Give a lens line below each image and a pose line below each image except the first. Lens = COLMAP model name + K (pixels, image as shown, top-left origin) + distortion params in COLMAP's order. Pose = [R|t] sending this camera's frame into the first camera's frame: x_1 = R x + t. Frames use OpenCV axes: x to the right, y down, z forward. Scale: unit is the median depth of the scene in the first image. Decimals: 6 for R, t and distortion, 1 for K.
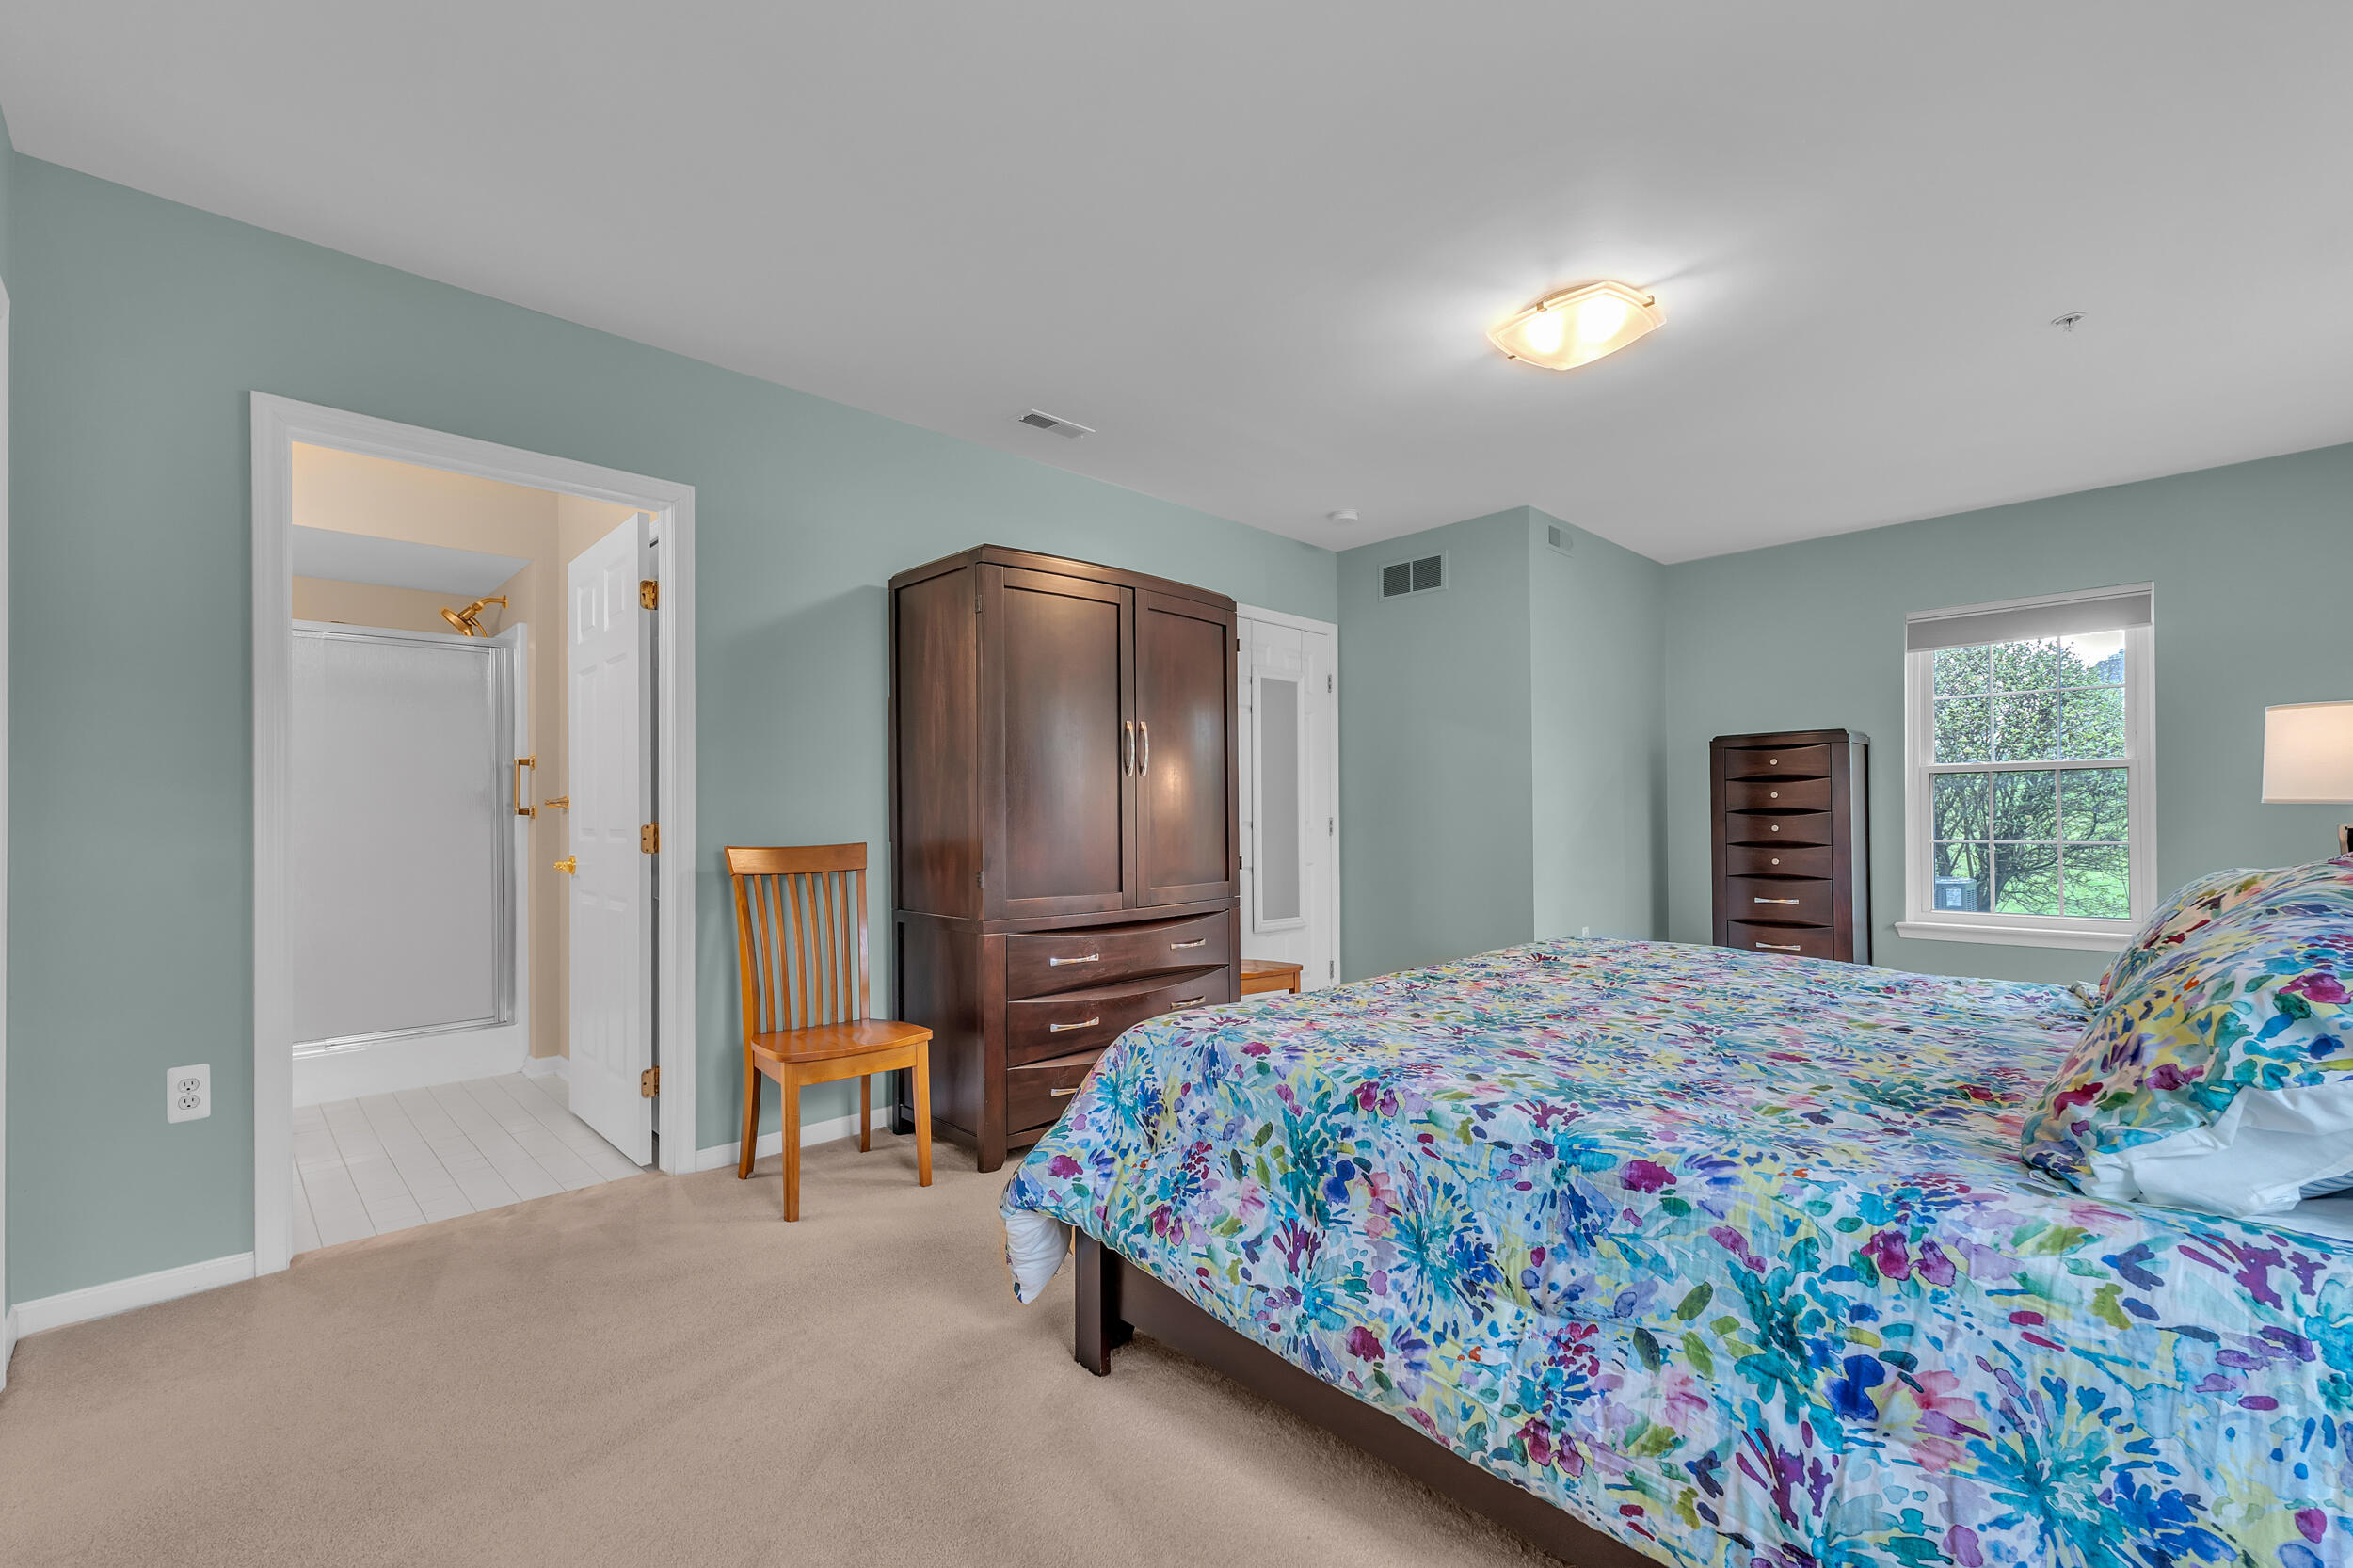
lens RADIAL K [[1038.8, 0, 1173.6], [0, 1038.8, 814.9], [0, 0, 1]] dist [0.018494, 0.000120]
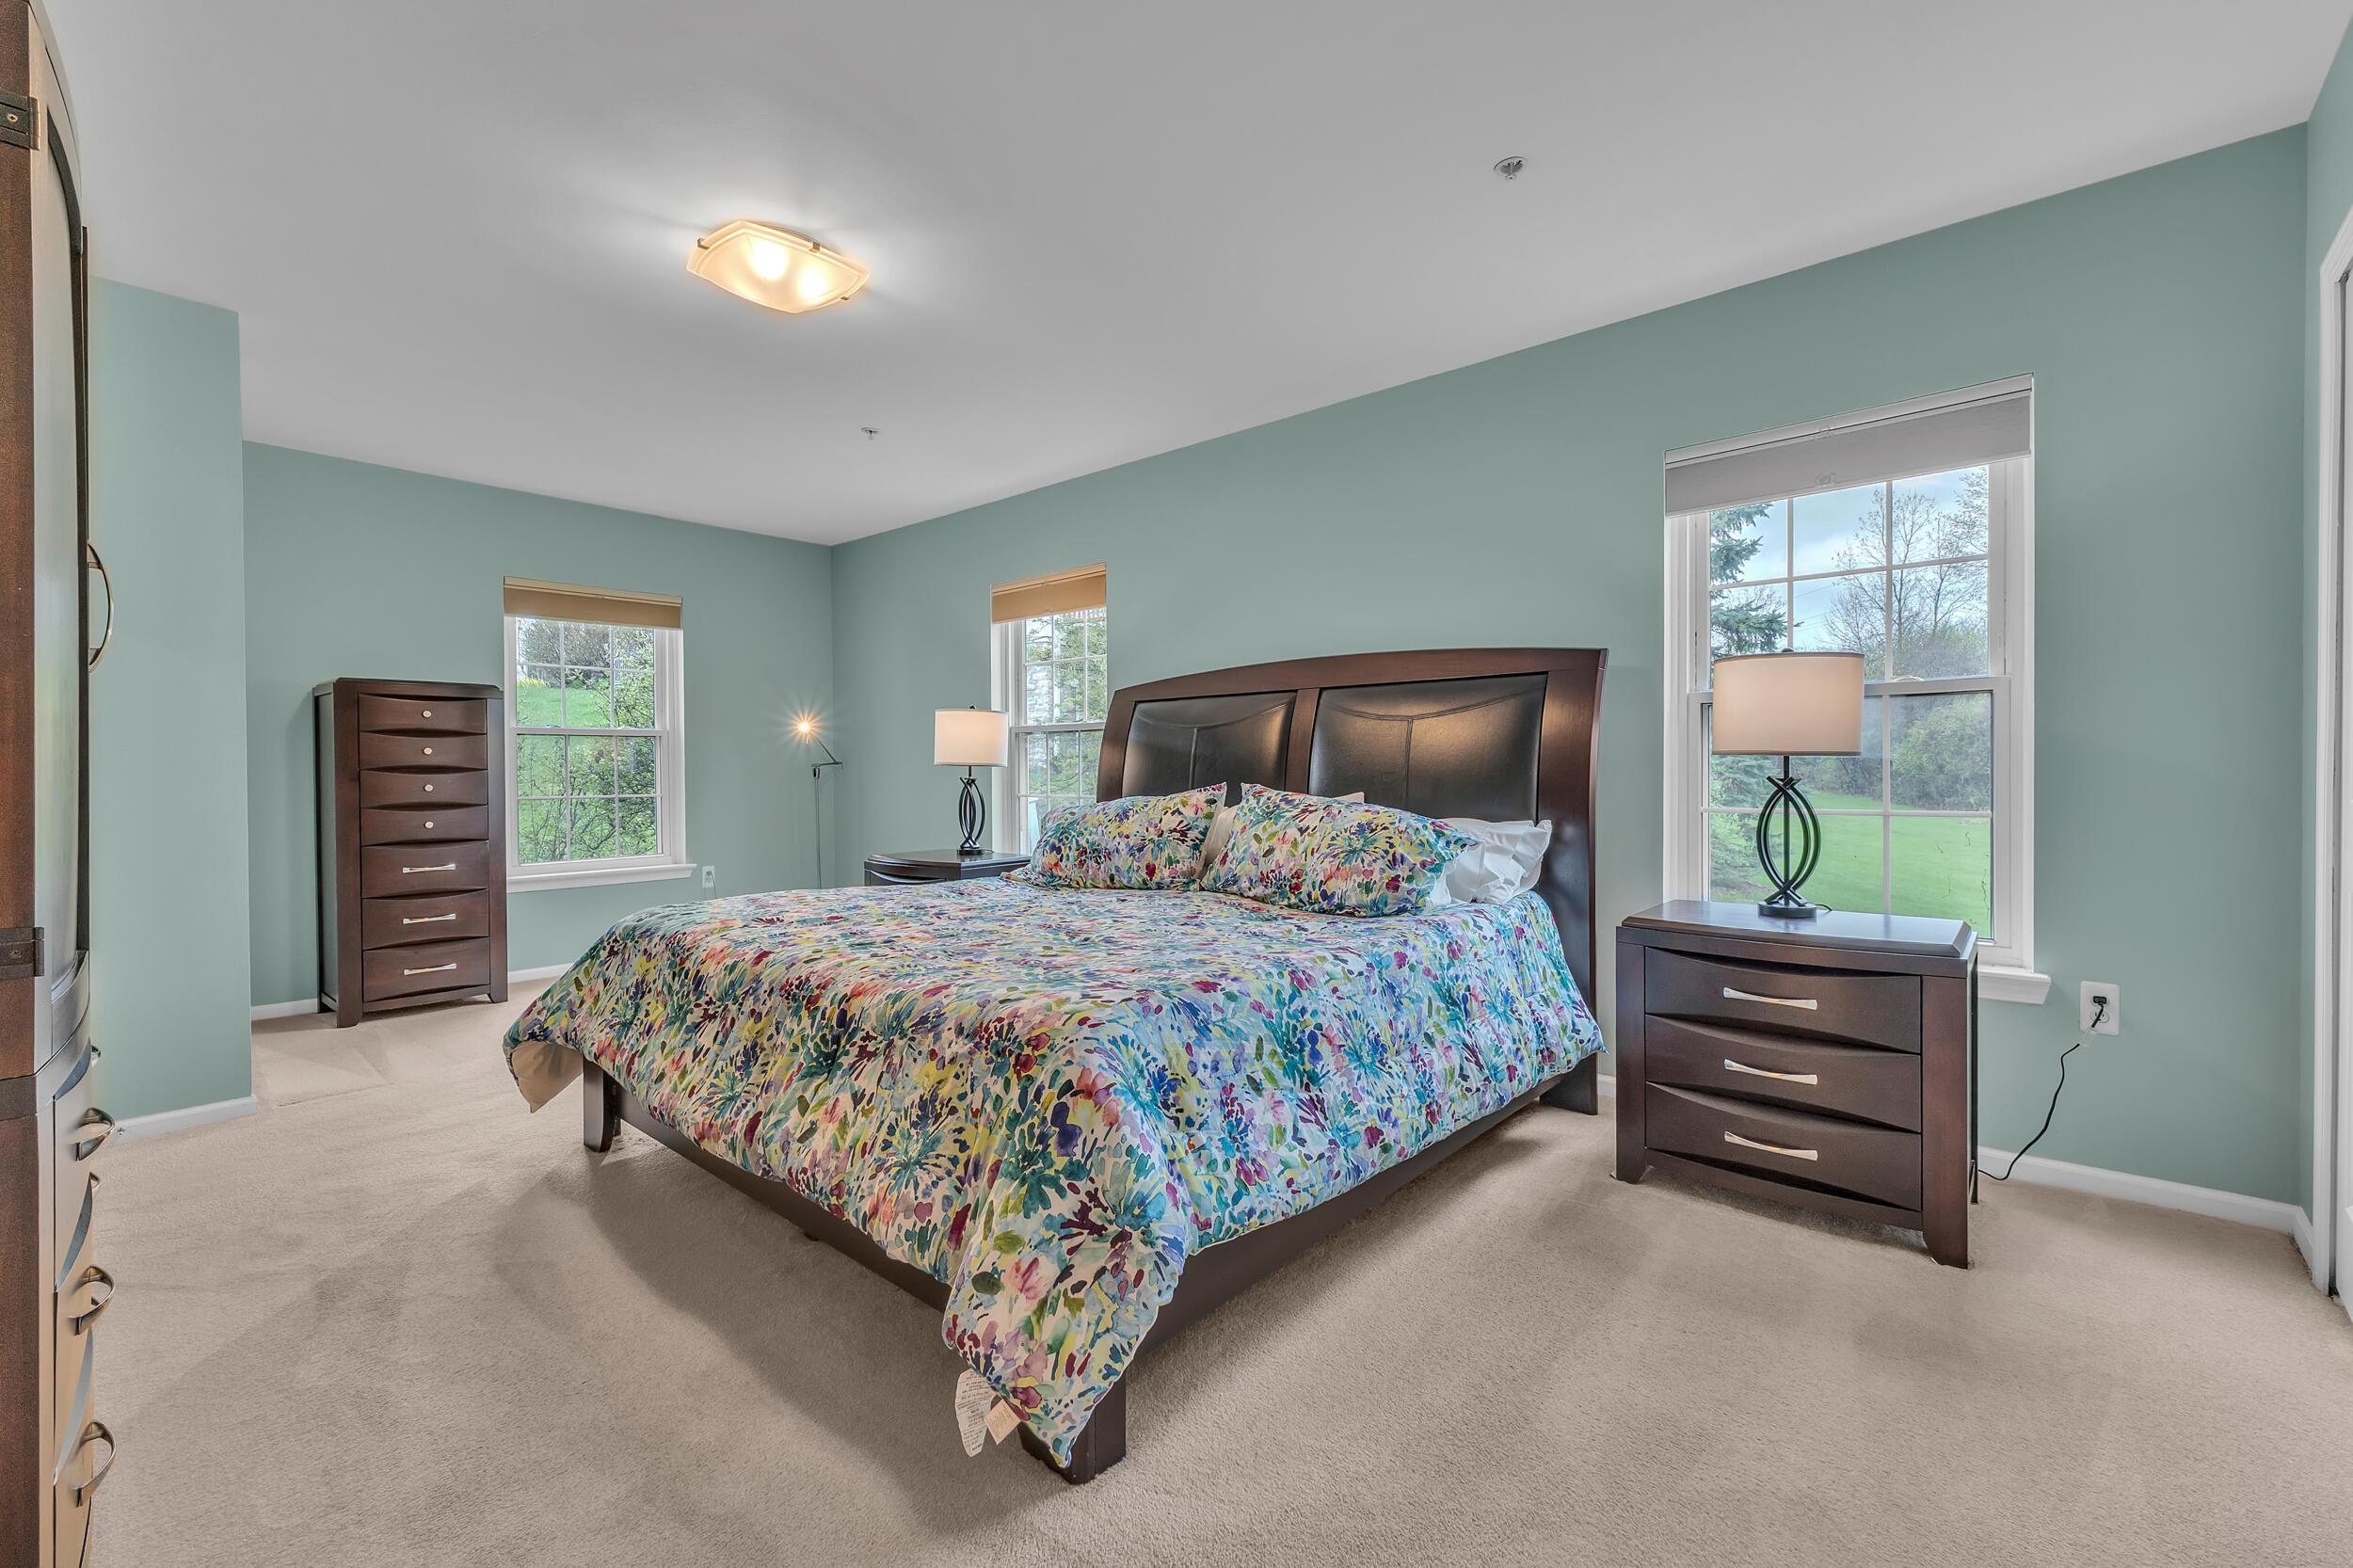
lens RADIAL K [[996.4, 0, 1176.5], [0, 996.4, 784.0], [0, 0, 1]] dist [0.006250, 0.000255]
pose [[-0.101656, -0.004978, 0.994807, -0.985558], [0.002230, 0.999984, 0.005232, 0.015860], [-0.994817, 0.002750, -0.101643, 1.210703]]
